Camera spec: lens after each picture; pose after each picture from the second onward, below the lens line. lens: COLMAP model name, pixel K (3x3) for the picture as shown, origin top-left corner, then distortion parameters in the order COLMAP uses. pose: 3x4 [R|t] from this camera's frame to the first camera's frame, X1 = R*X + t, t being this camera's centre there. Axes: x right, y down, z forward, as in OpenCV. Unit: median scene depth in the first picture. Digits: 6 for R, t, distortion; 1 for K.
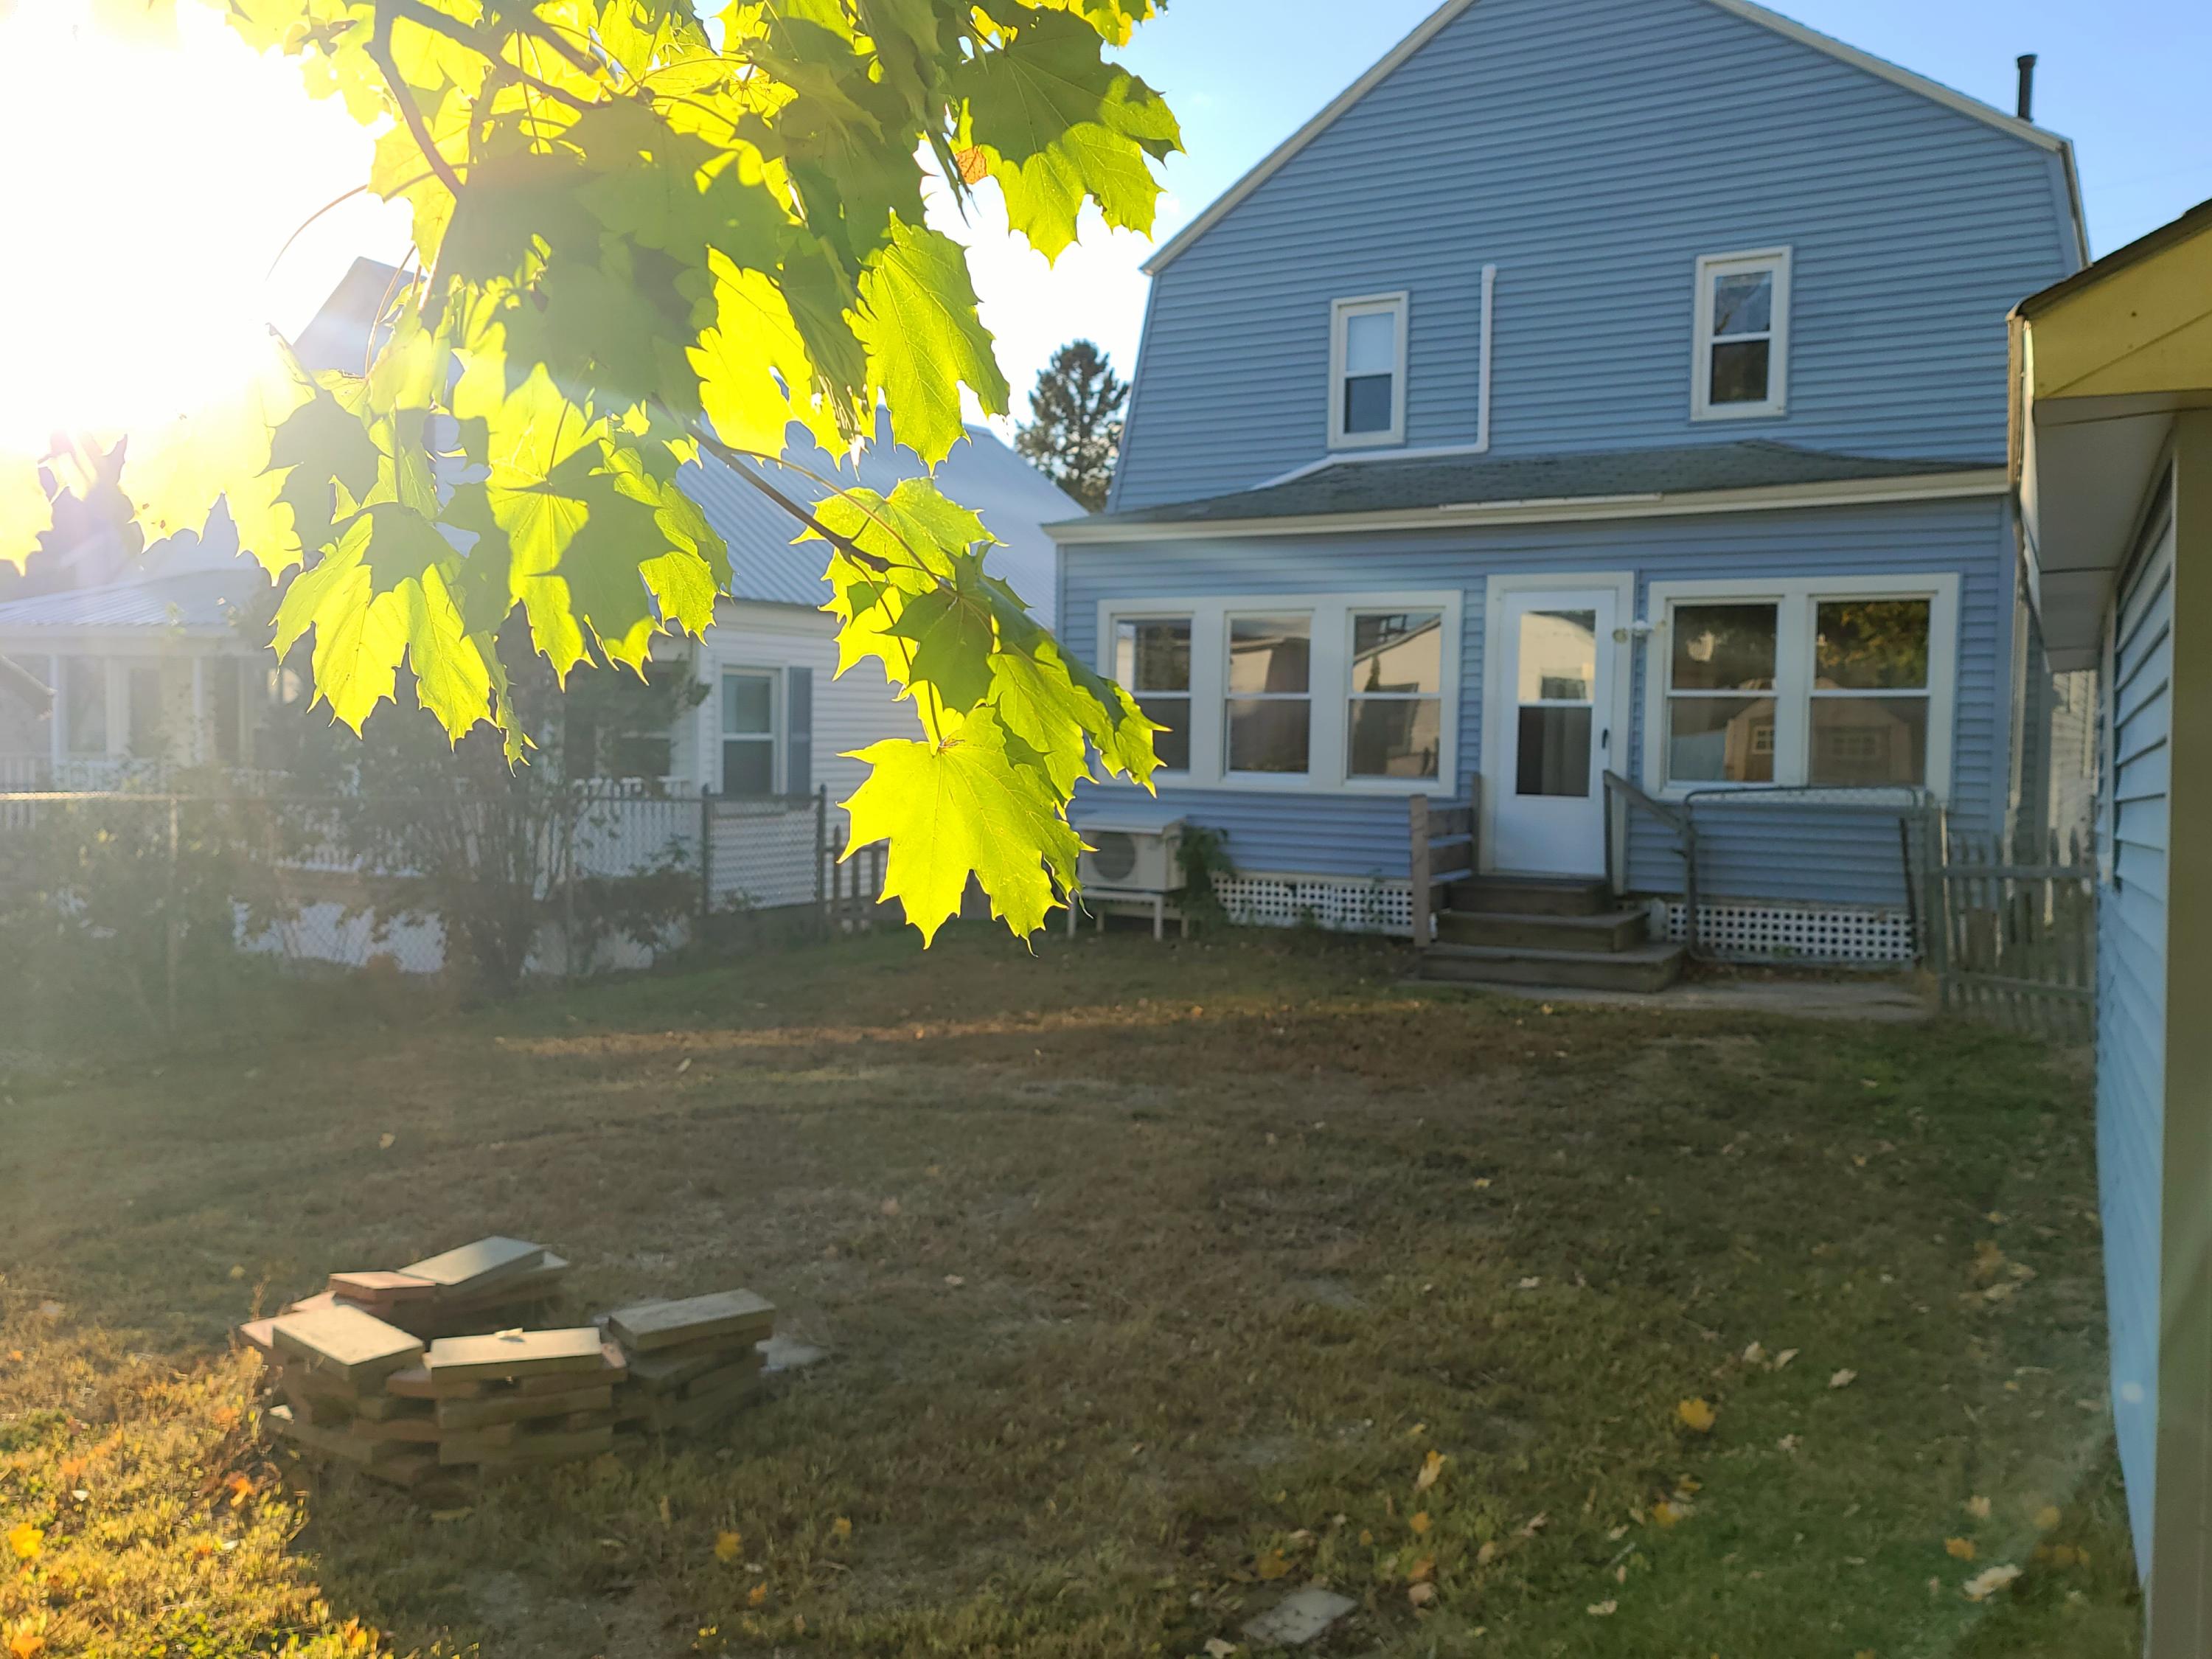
lens RADIAL K [[1802.6, 0, 1103.3], [0, 1802.6, 834.7], [0, 0, 1]] dist [0.082787, -0.064750]
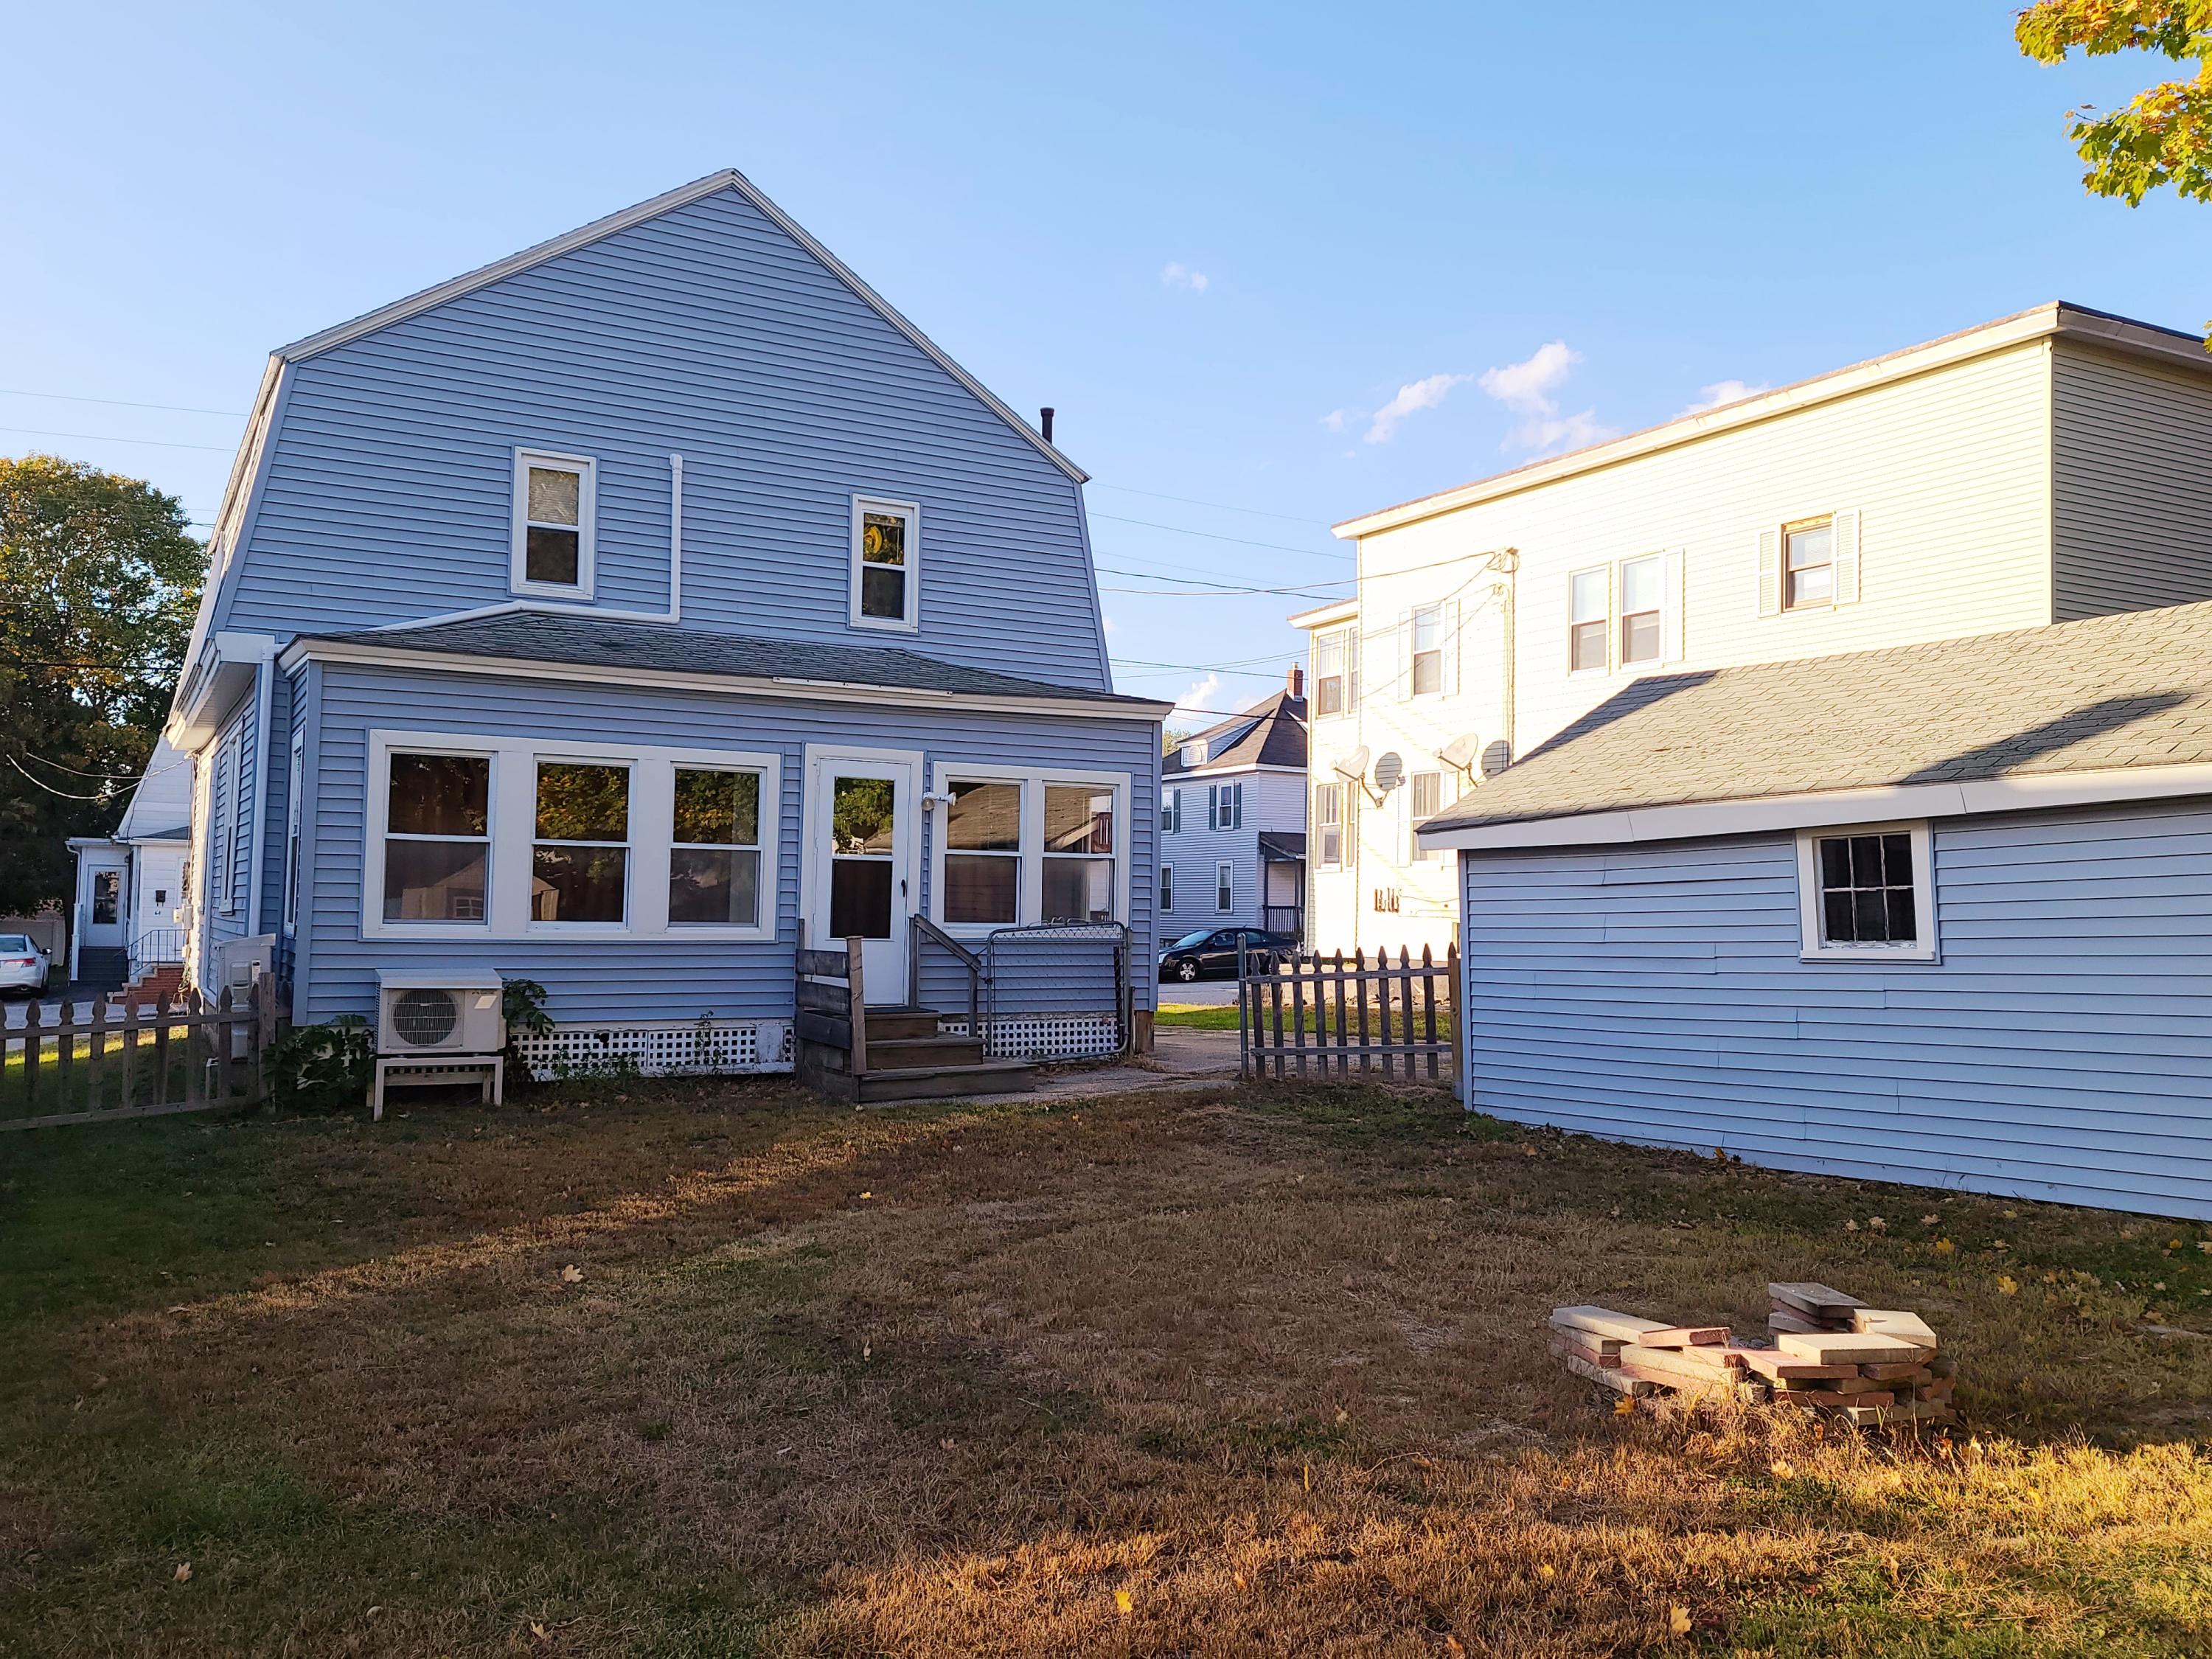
lens RADIAL K [[1802.6, 0, 1107.1], [0, 1802.6, 827.7], [0, 0, 1]] dist [0.082787, -0.064750]
pose [[0.520525, 0.030565, 0.853299, -0.608656], [0.040724, 0.997333, -0.060567, -0.014033], [-0.852875, 0.066277, 0.517892, 0.244928]]
